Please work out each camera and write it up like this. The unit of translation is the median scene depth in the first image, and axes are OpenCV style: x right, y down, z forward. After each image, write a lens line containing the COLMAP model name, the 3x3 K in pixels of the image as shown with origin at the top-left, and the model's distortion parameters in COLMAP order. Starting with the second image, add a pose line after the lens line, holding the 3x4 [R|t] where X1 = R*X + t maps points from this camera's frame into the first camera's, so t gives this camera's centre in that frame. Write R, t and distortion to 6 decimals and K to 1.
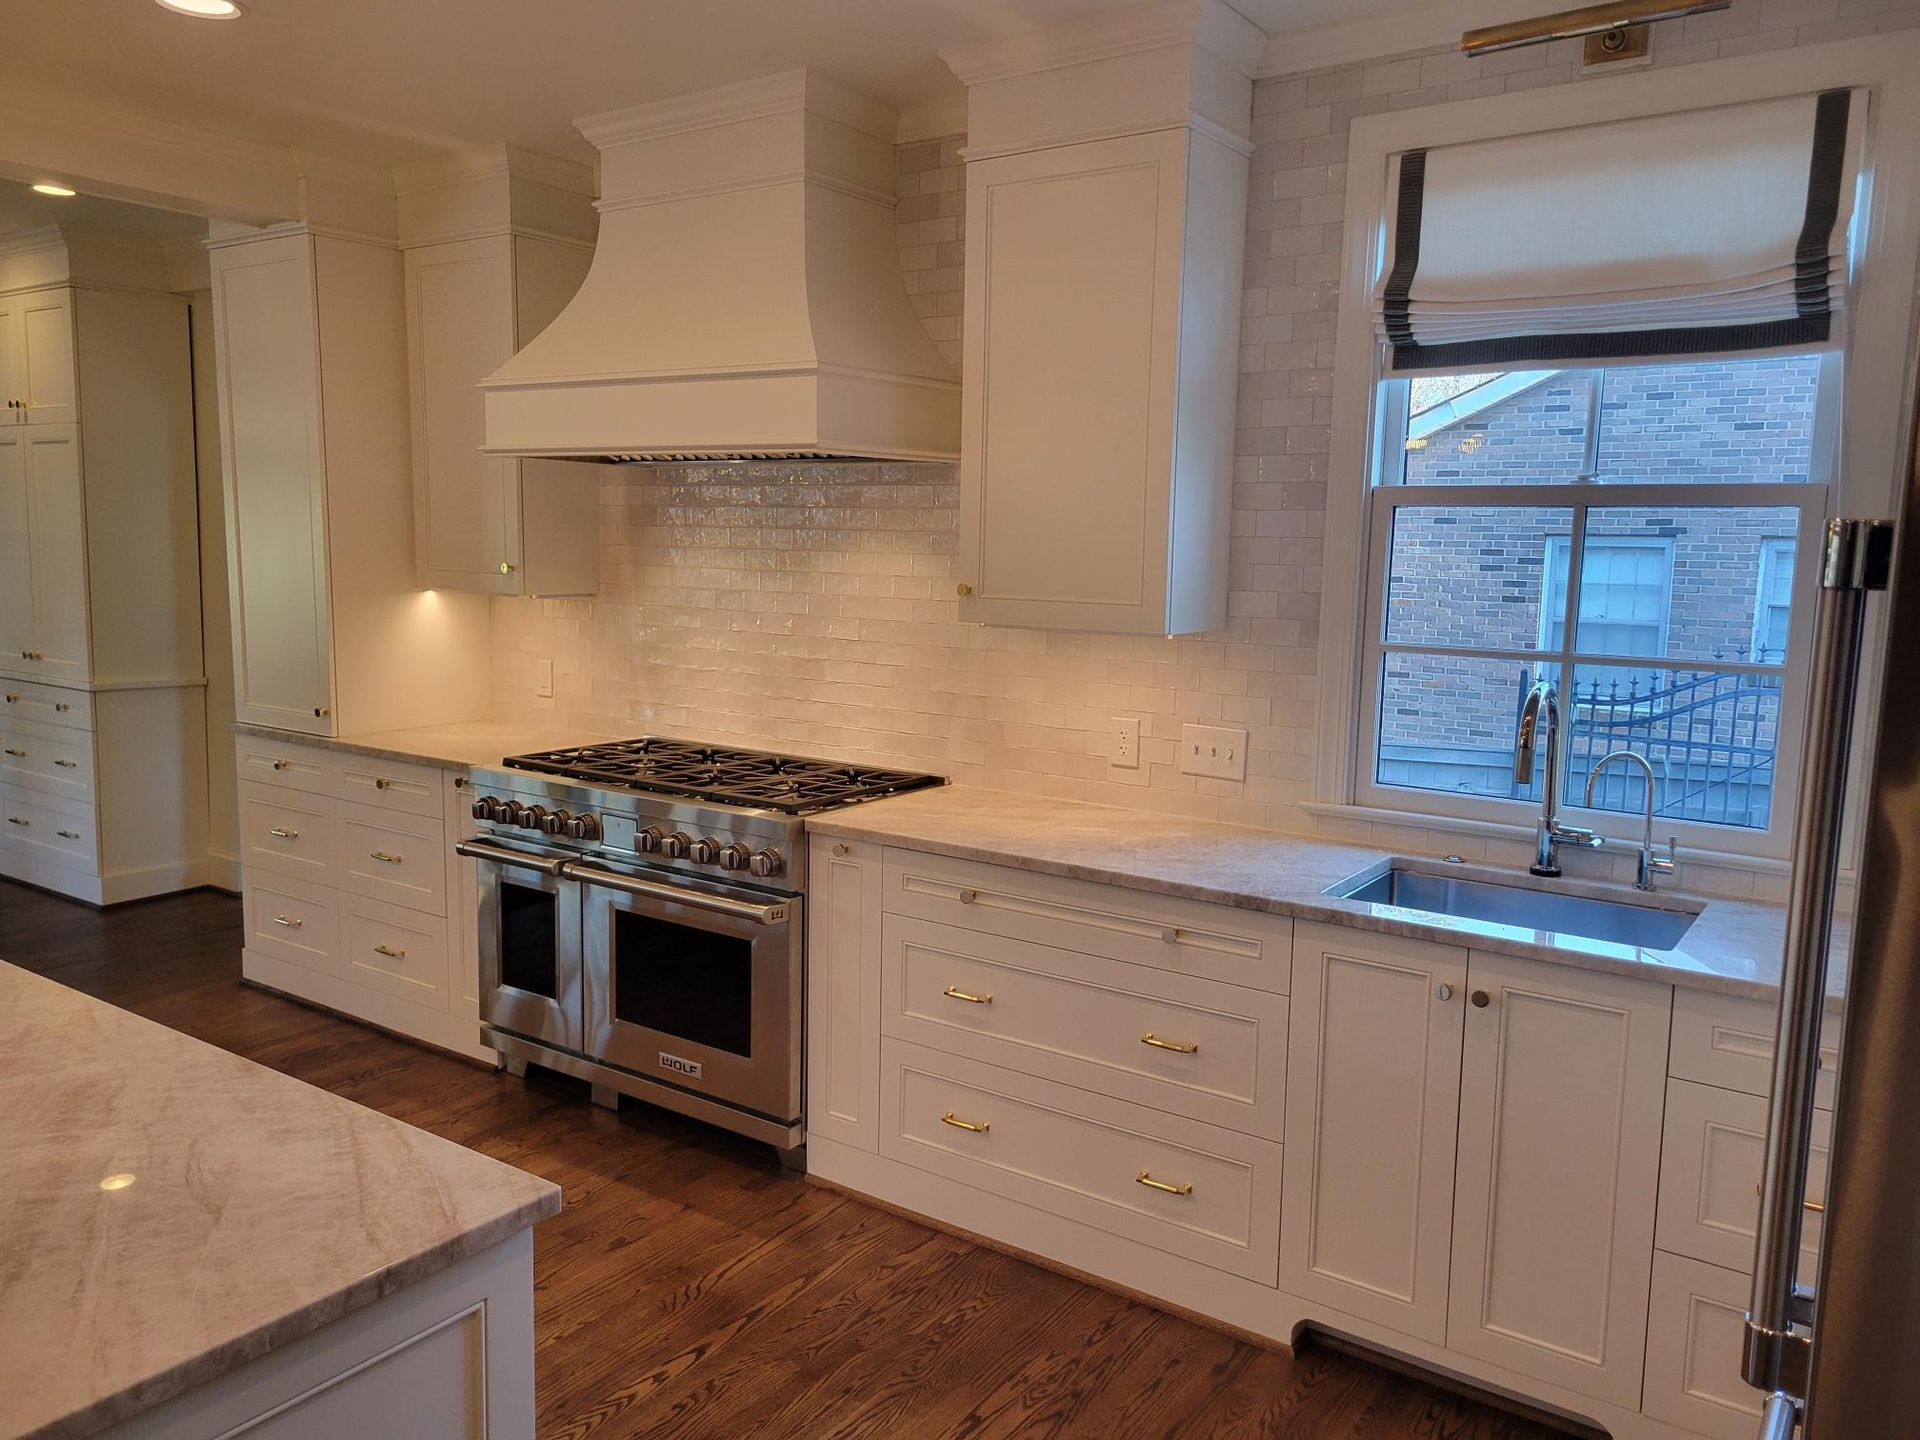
lens RADIAL K [[1431.2, 0, 947.5], [0, 1431.2, 721.7], [0, 0, 1]] dist [0.055247, -0.029384]
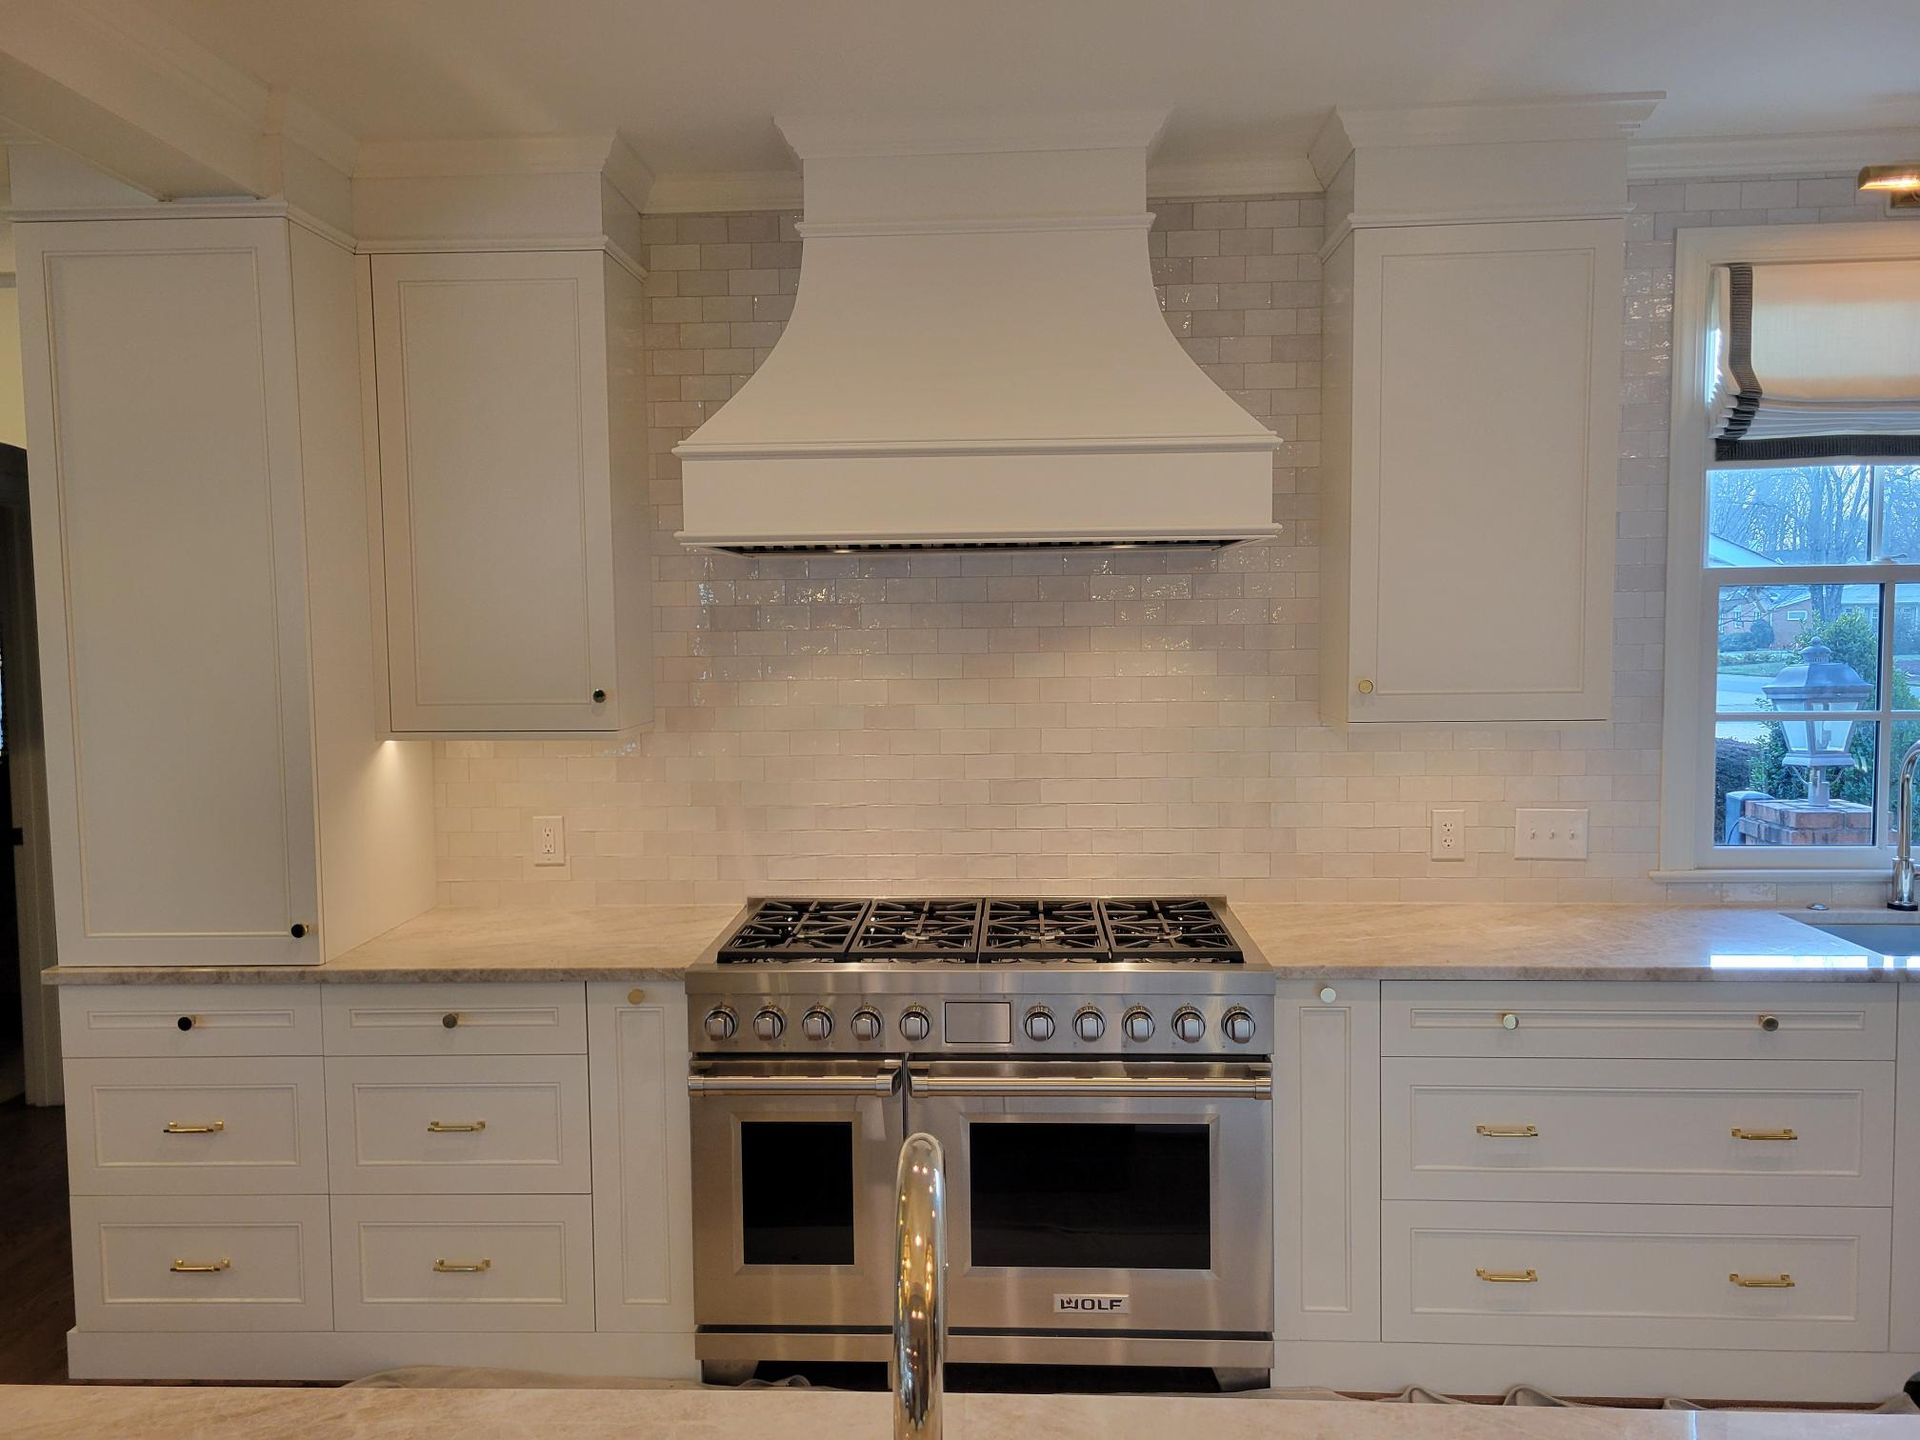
lens RADIAL K [[1431.2, 0, 942.9], [0, 1431.2, 714.8], [0, 0, 1]] dist [0.055247, -0.029384]
pose [[0.845376, -0.065290, 0.530166, -0.724799], [0.099067, 0.994447, -0.035501, -0.070305], [-0.524904, 0.082534, 0.847150, 0.378943]]
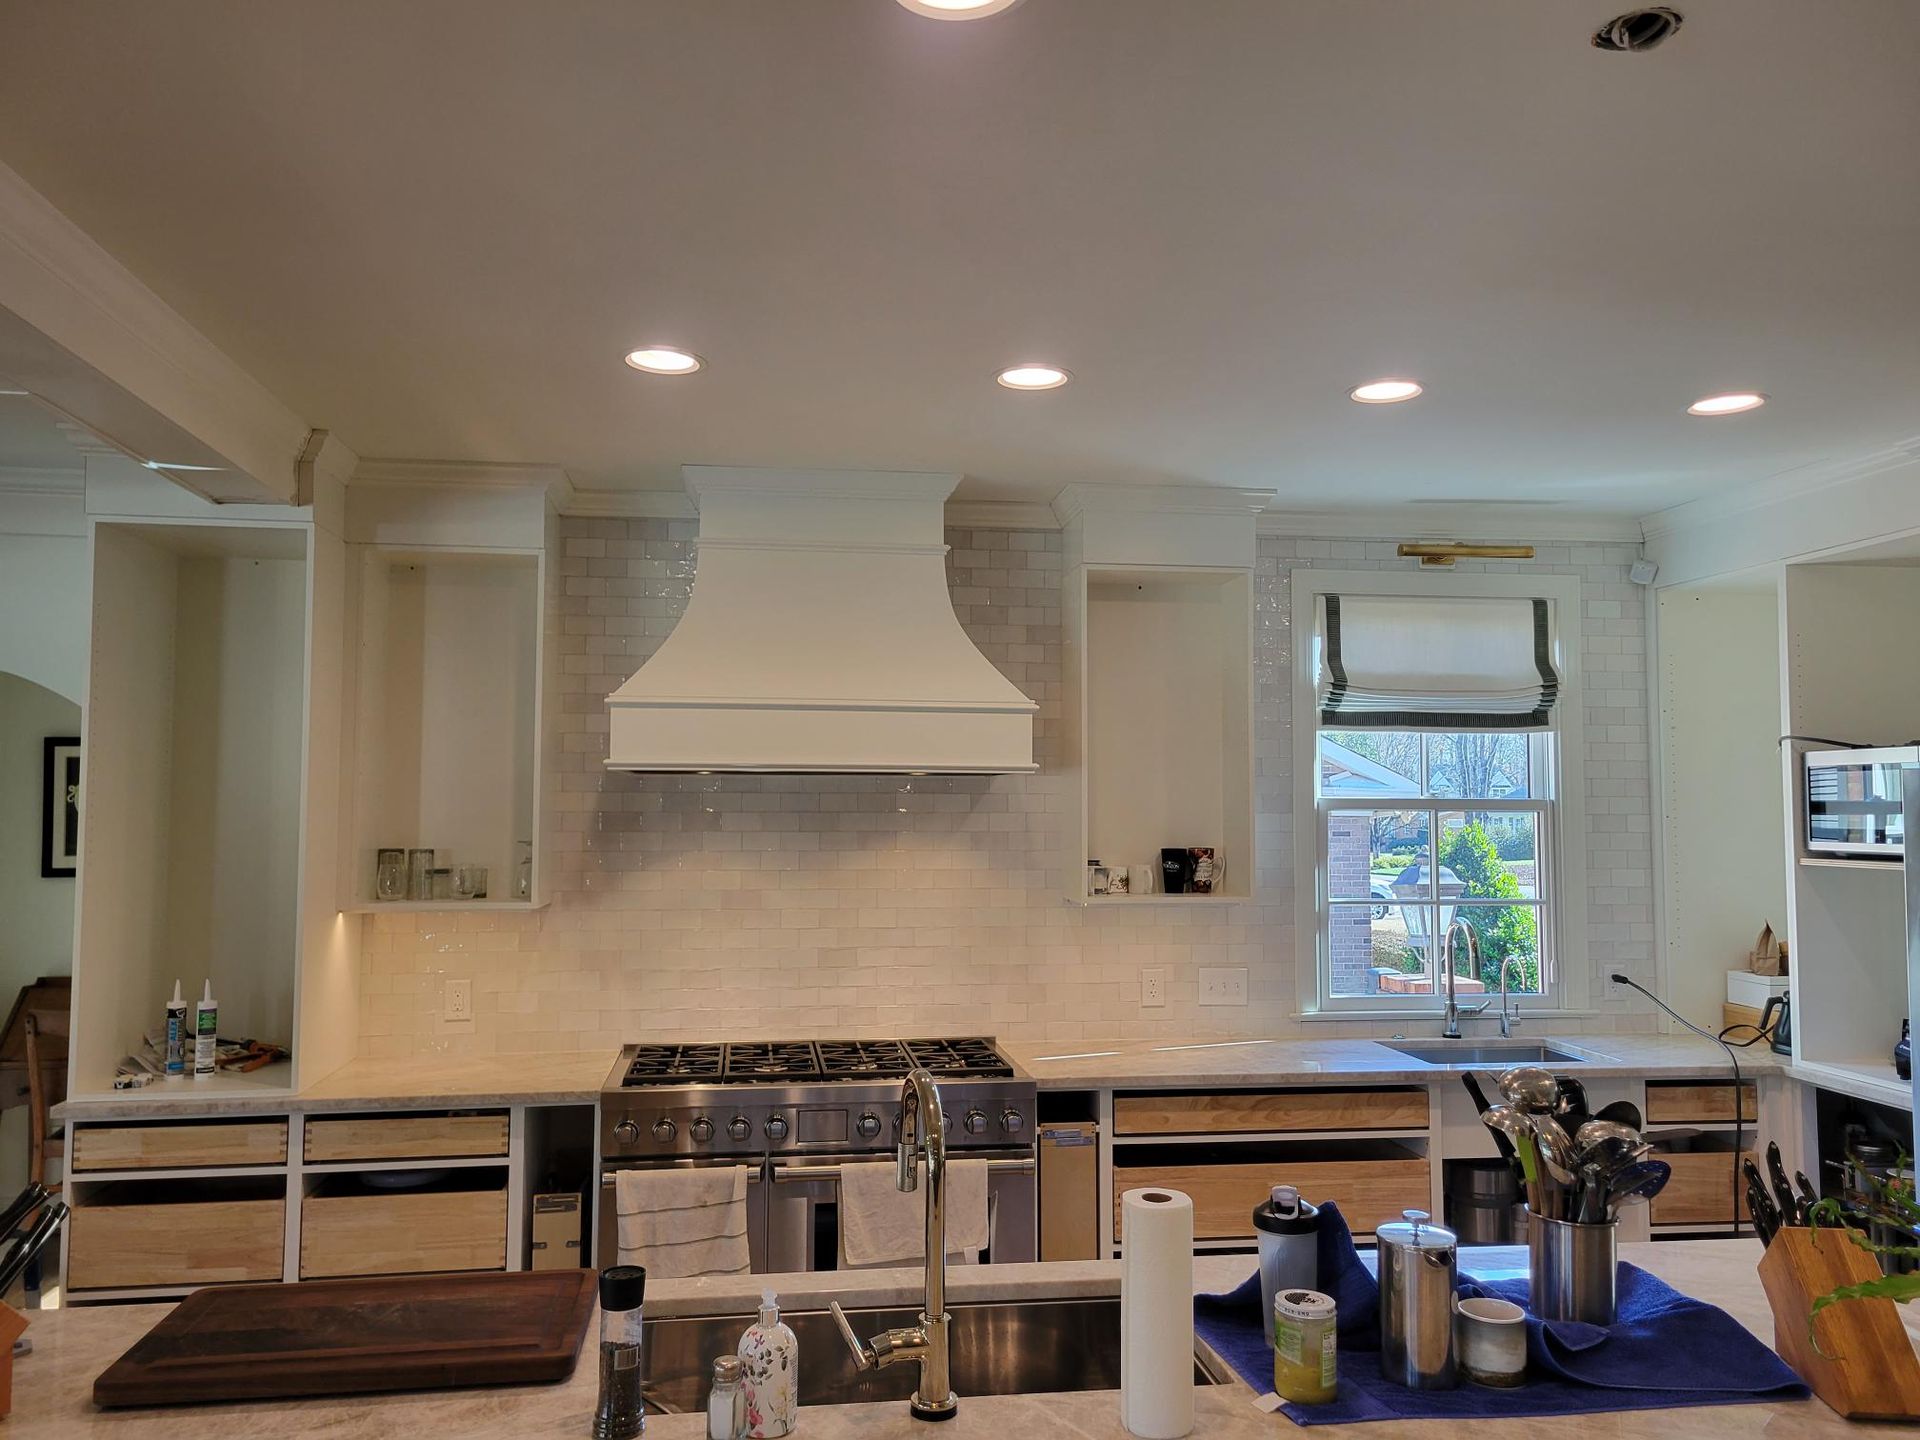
lens RADIAL K [[1431.2, 0, 949.1], [0, 1431.2, 727.7], [0, 0, 1]] dist [0.055247, -0.029384]
pose [[0.728994, 0.023865, 0.684104, -0.996422], [0.100848, 0.984742, -0.141818, -0.057262], [-0.677051, 0.172375, 0.715464, 0.150810]]
